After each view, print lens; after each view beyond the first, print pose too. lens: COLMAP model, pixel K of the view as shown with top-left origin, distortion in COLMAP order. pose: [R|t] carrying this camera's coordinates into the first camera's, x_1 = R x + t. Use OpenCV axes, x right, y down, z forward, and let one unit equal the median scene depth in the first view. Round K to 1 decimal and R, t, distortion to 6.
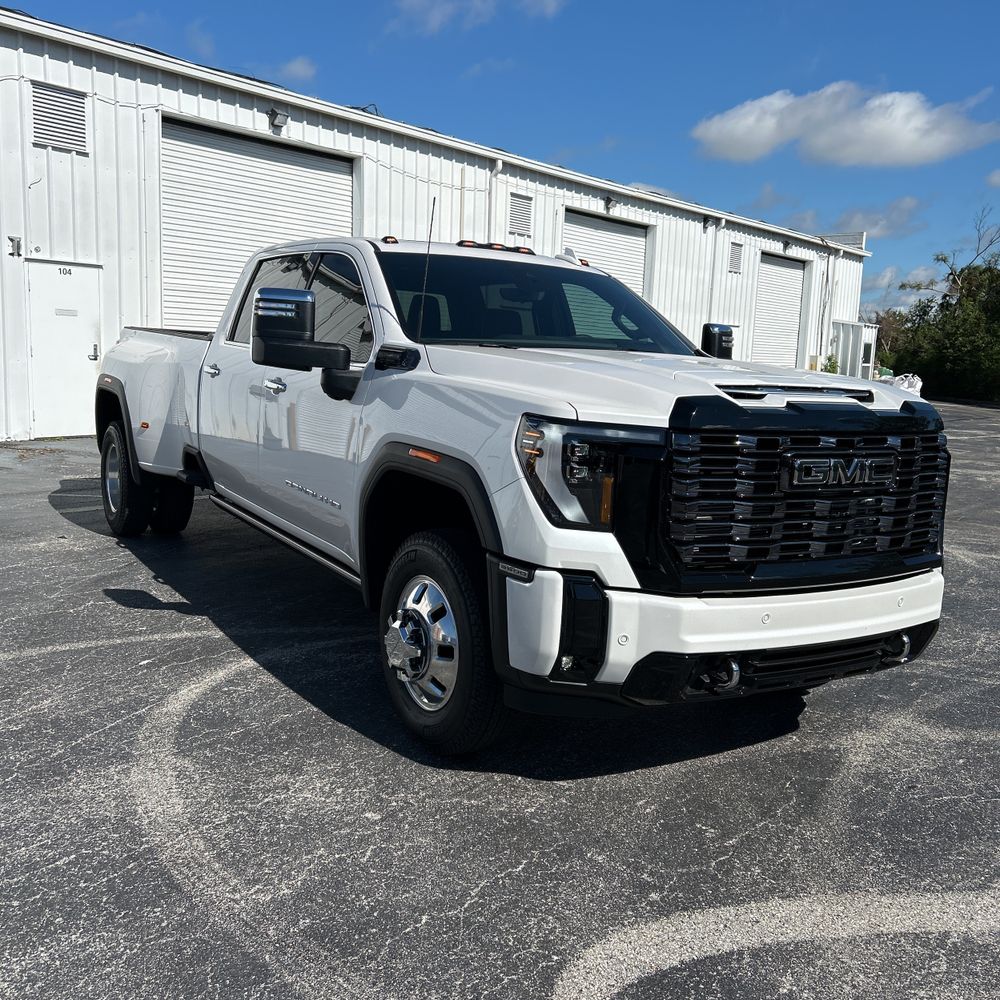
lens RADIAL K [[996.0, 0, 498.9], [0, 996.0, 486.7], [0, 0, 1]] dist [0.035304, -0.024336]
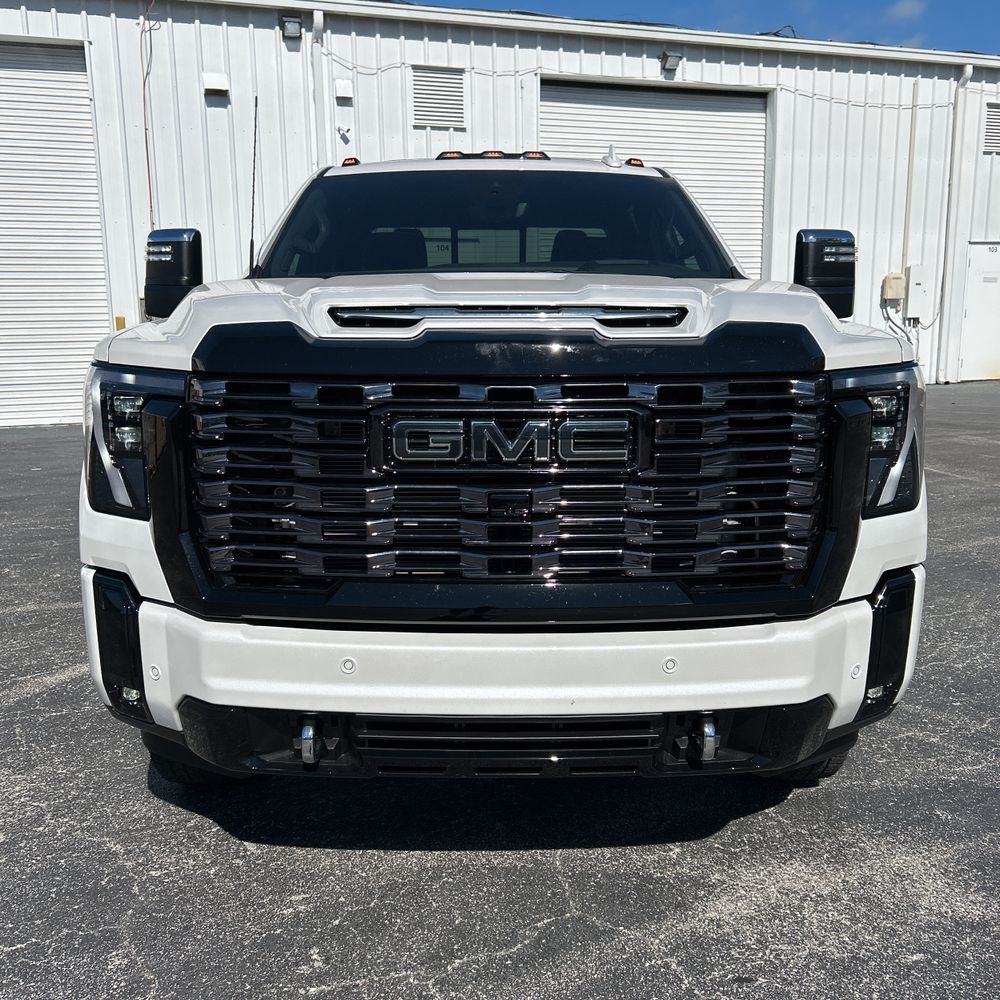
lens RADIAL K [[1007.2, 0, 500.0], [0, 1007.2, 500.0], [0, 0, 1]] dist [0.001369, 0.029277]
pose [[0.859401, 0.044490, -0.509363, 0.165093], [-0.023147, 0.998571, 0.048166, -0.002343], [0.510778, -0.029603, 0.859203, 0.120782]]
